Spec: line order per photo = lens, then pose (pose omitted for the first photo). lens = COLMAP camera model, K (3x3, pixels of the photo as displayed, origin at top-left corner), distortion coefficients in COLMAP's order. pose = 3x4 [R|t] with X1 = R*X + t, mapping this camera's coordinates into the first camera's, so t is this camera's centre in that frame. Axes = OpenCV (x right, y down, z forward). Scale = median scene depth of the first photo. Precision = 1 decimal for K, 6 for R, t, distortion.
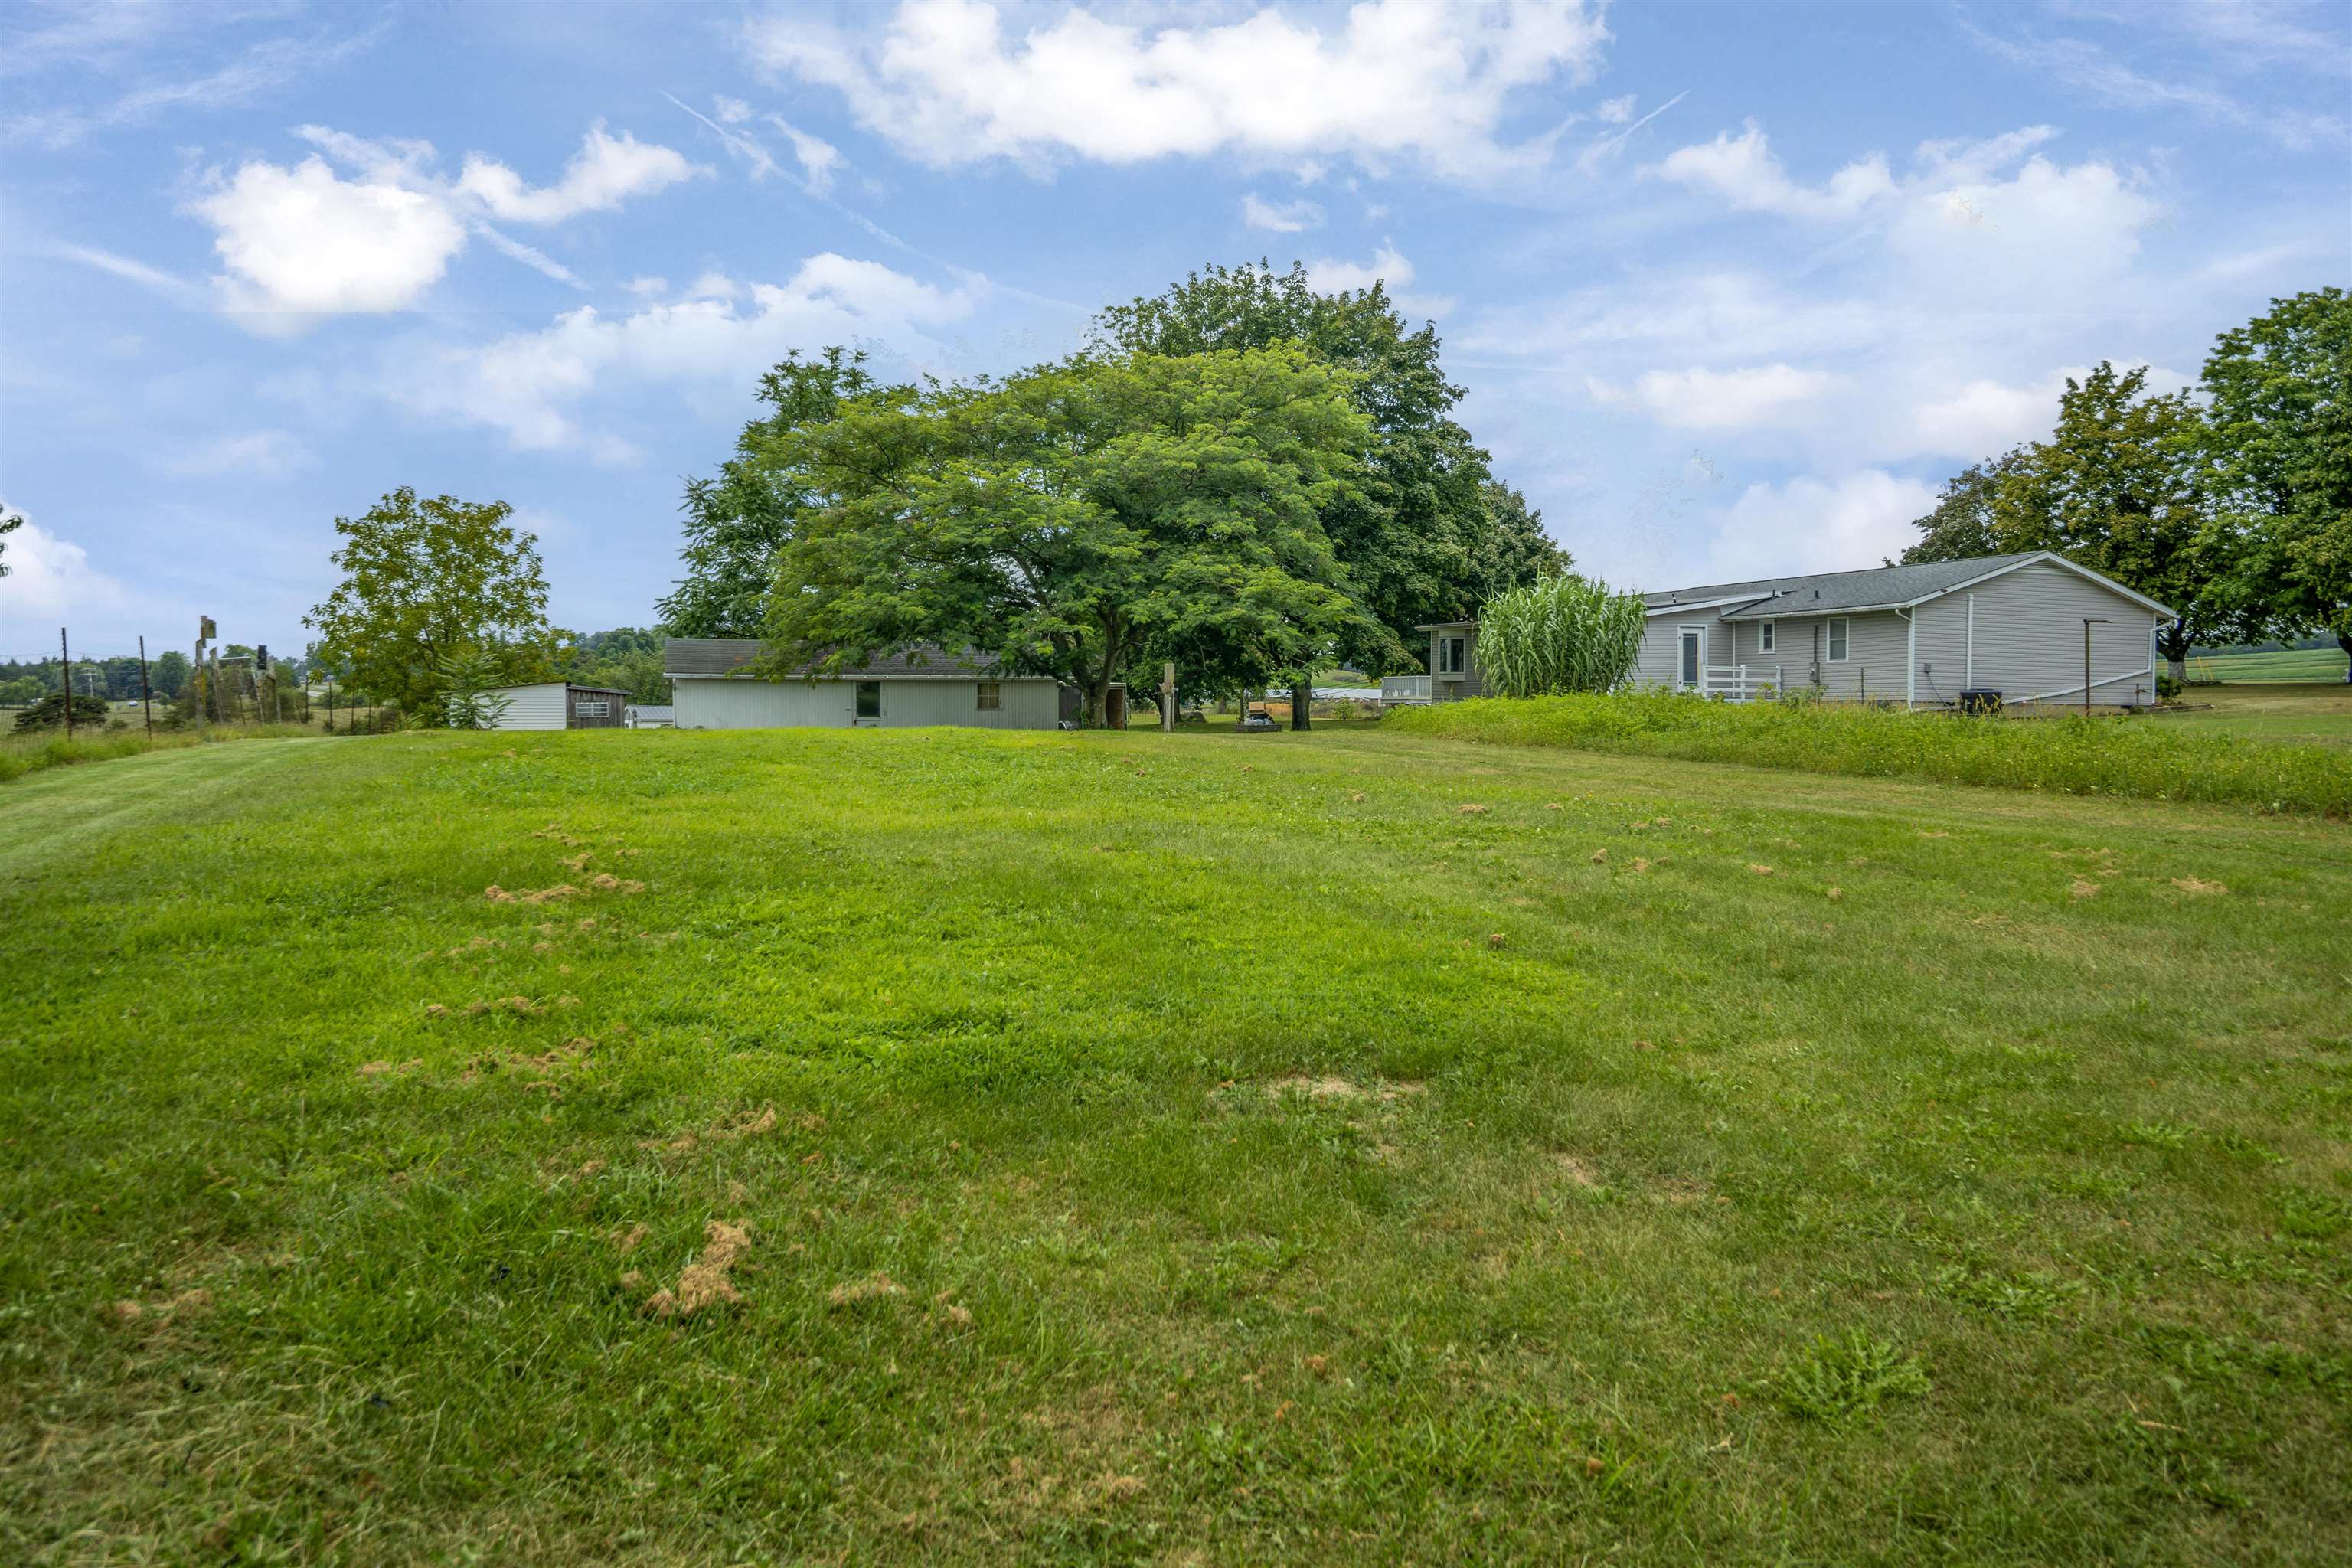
lens RADIAL K [[1728.7, 0, 1167.8], [0, 1728.7, 688.3], [0, 0, 1]] dist [0.059175, 0.013675]
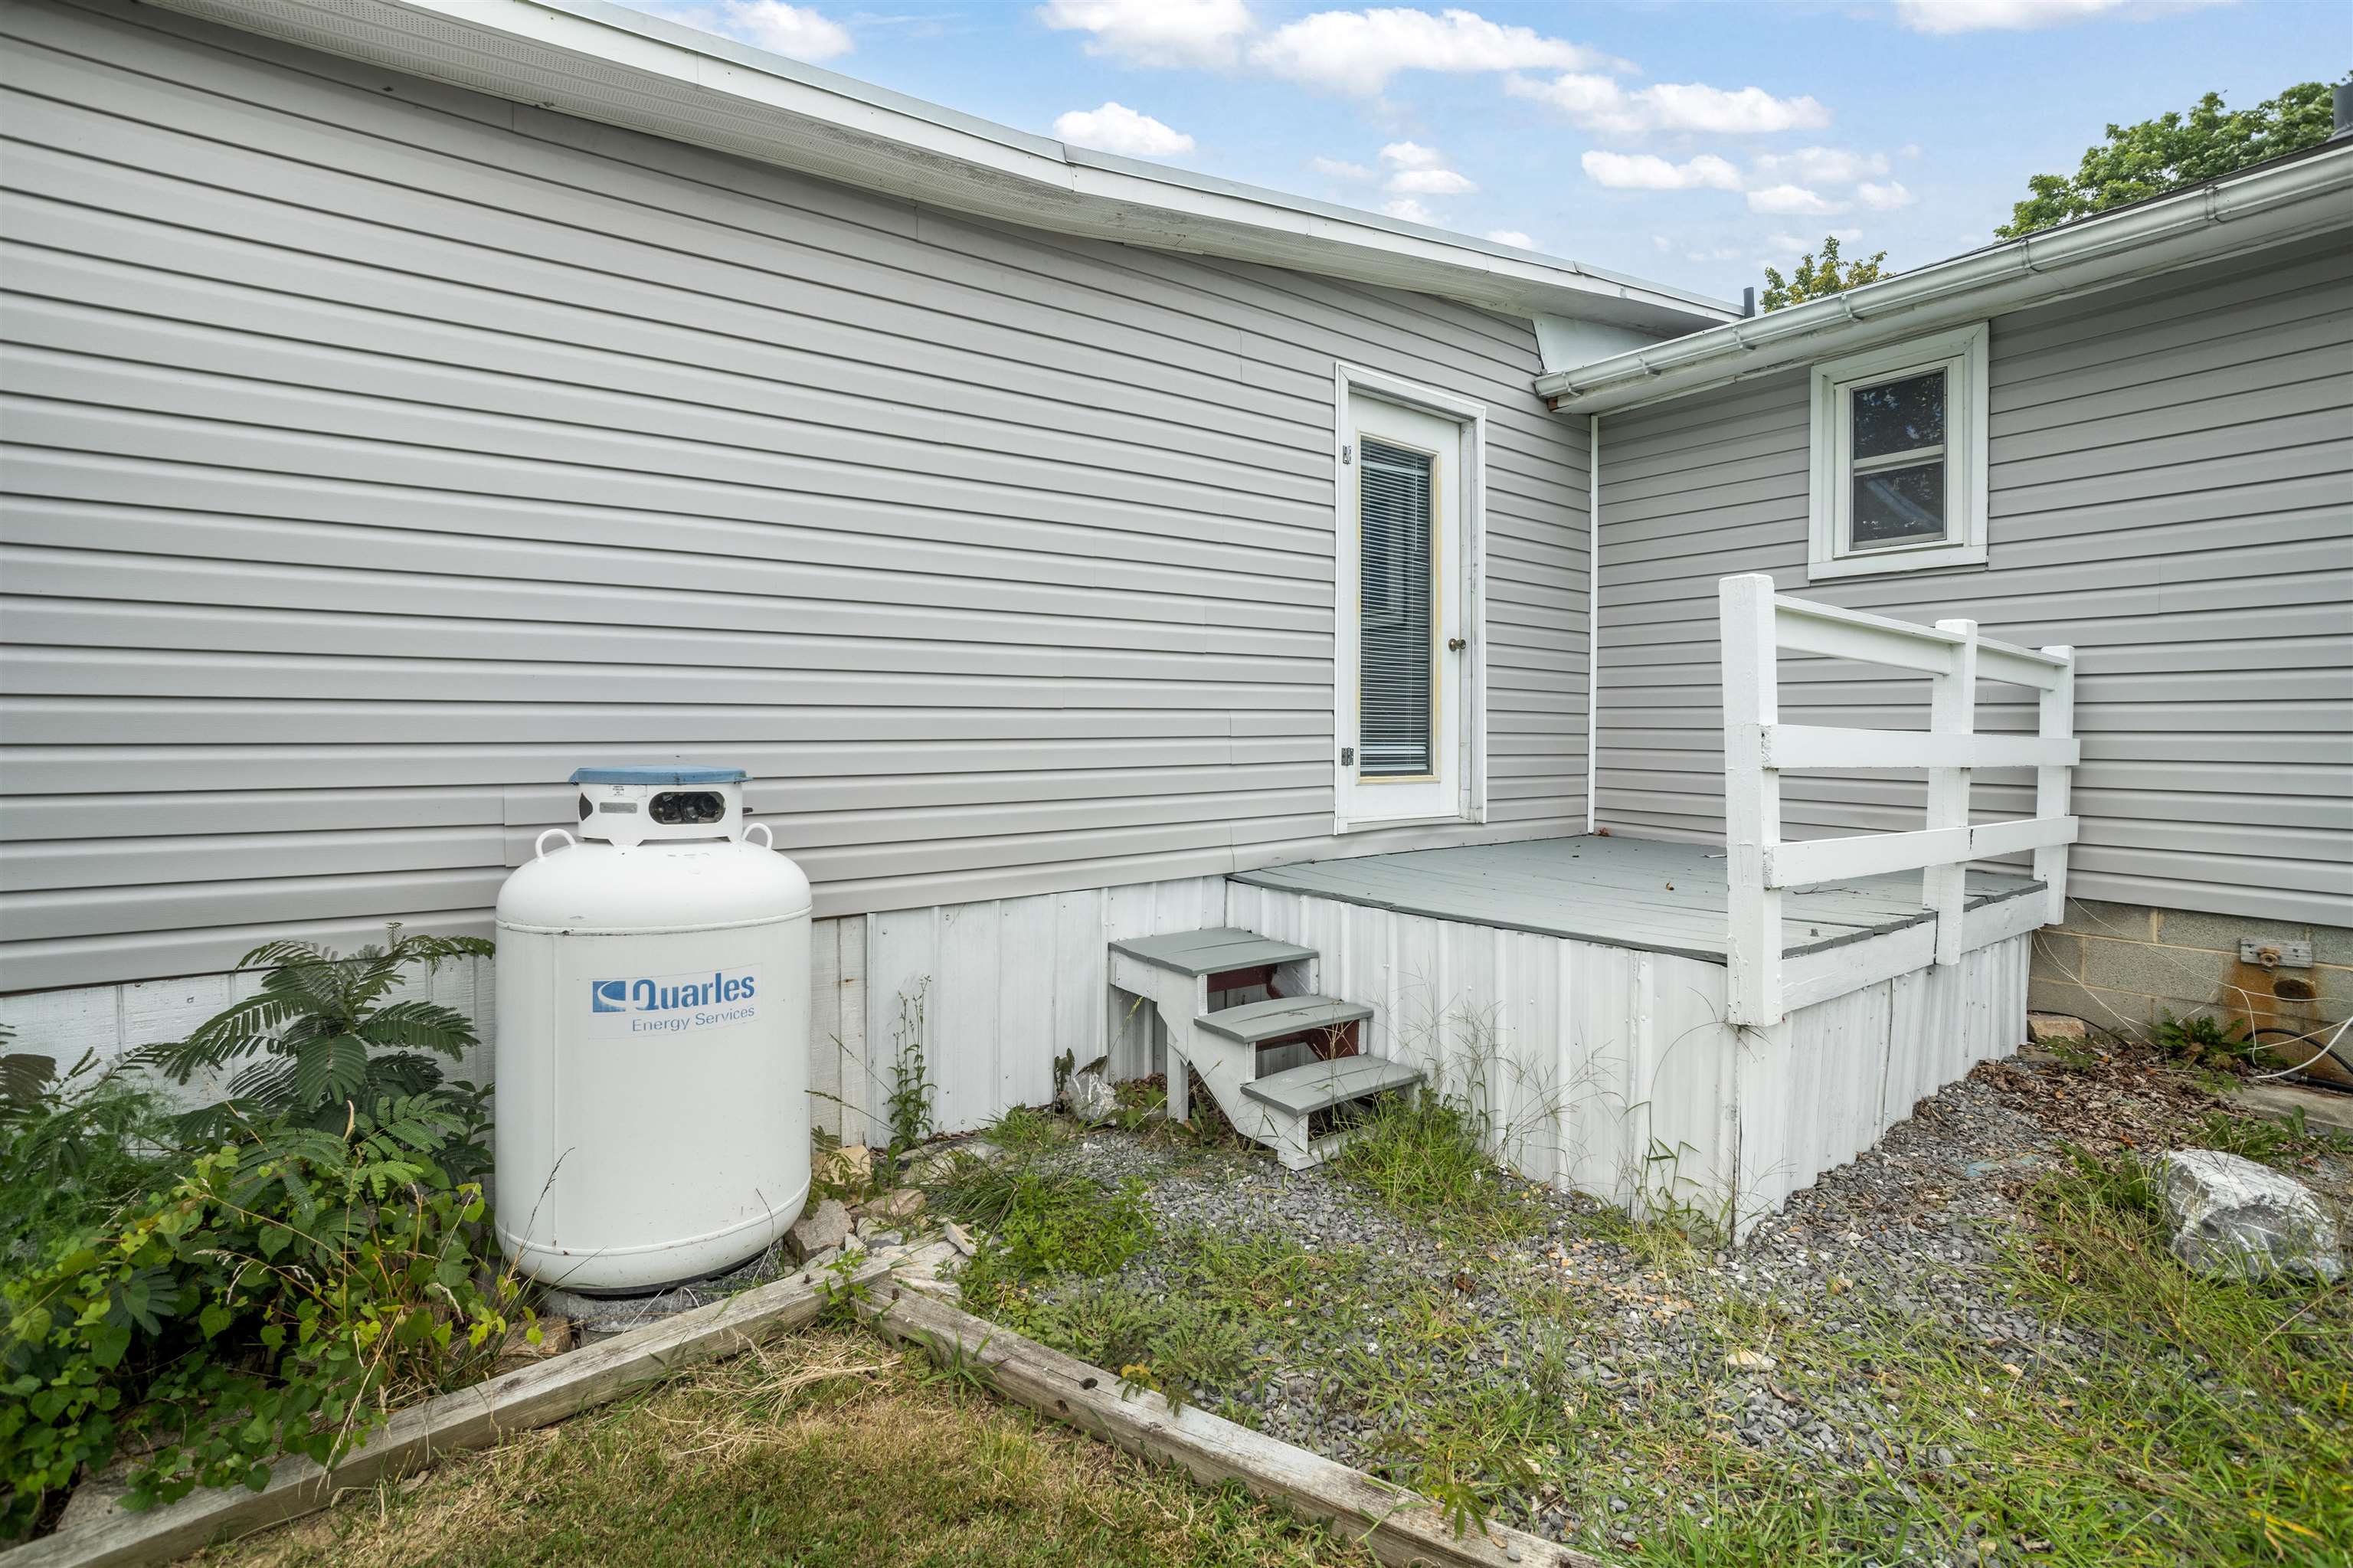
lens RADIAL K [[1043.5, 0, 1181.0], [0, 1043.5, 729.2], [0, 0, 1]] dist [-0.069554, 0.017450]
pose [[0.953724, 0.016315, 0.300239, 0.234528], [-0.020124, 0.999751, 0.009598, -0.005306], [-0.300008, -0.015196, 0.953816, 0.846514]]
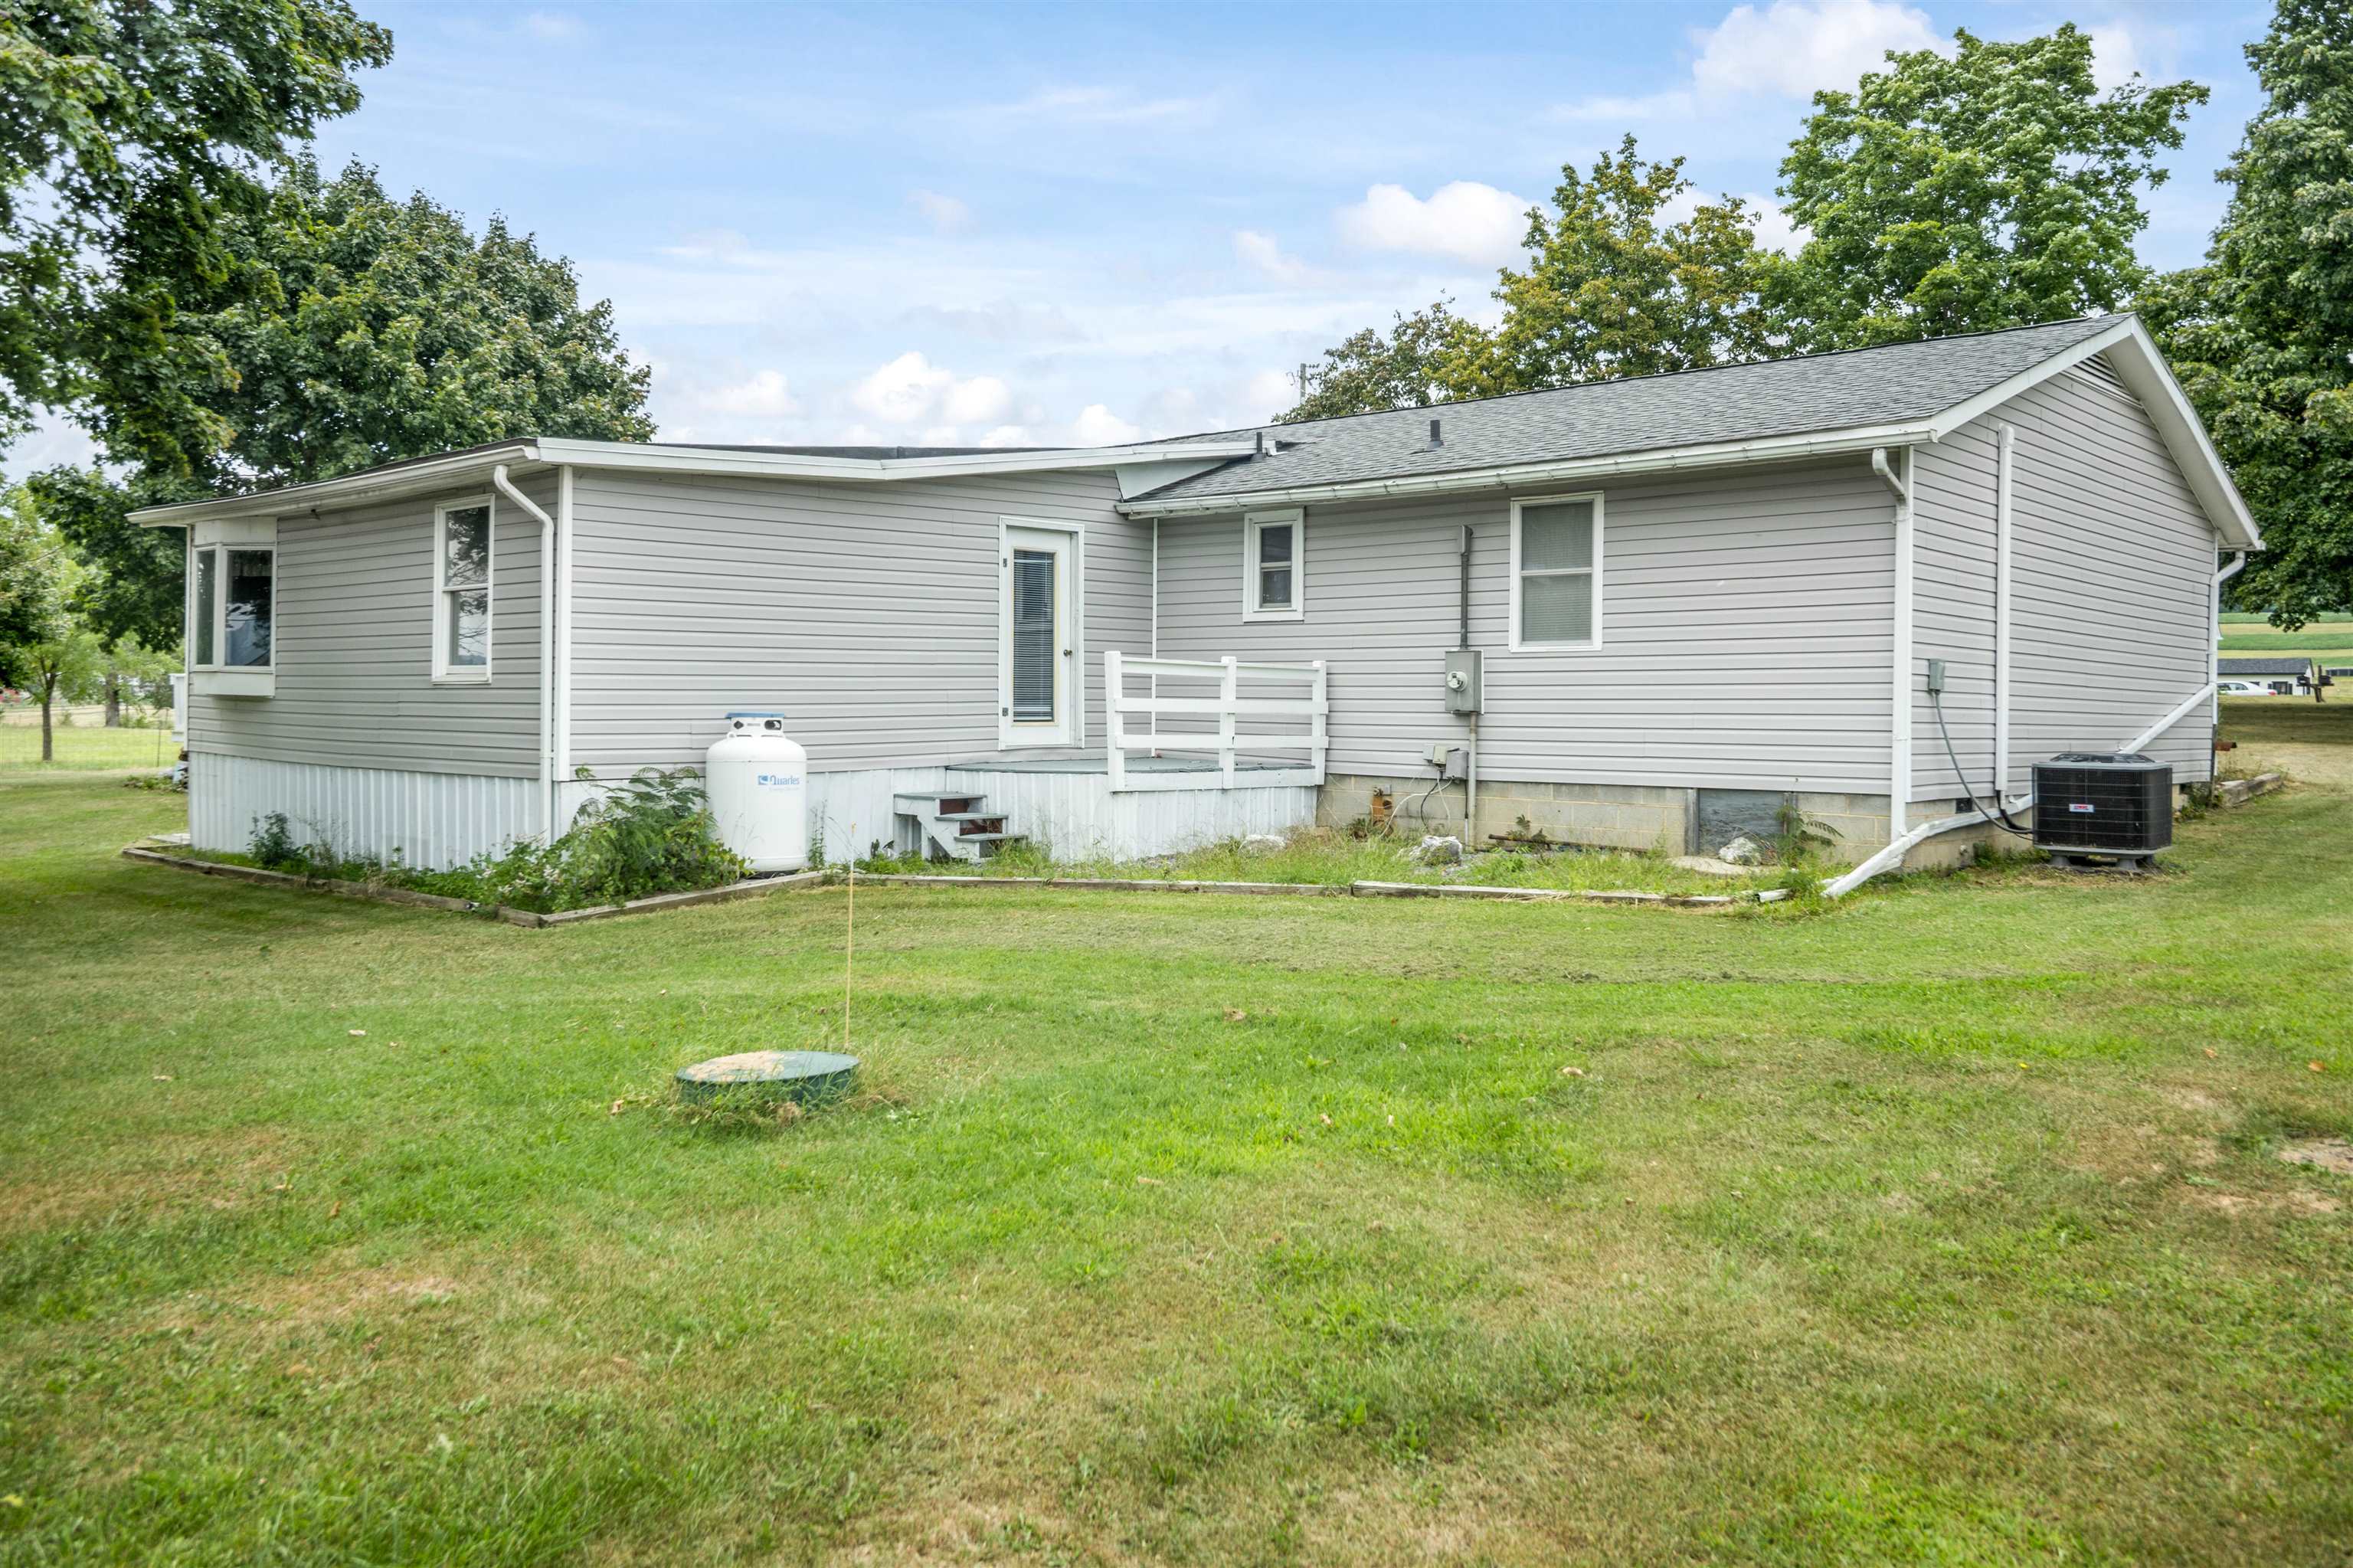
lens RADIAL K [[1729.5, 0, 1168.3], [0, 1729.5, 688.3], [0, 0, 1]] dist [0.059175, 0.013675]
pose [[0.882979, 0.015719, 0.469149, 0.164841], [-0.019406, 0.999807, 0.003026, -0.007725], [-0.469011, -0.011776, 0.883114, 0.664339]]
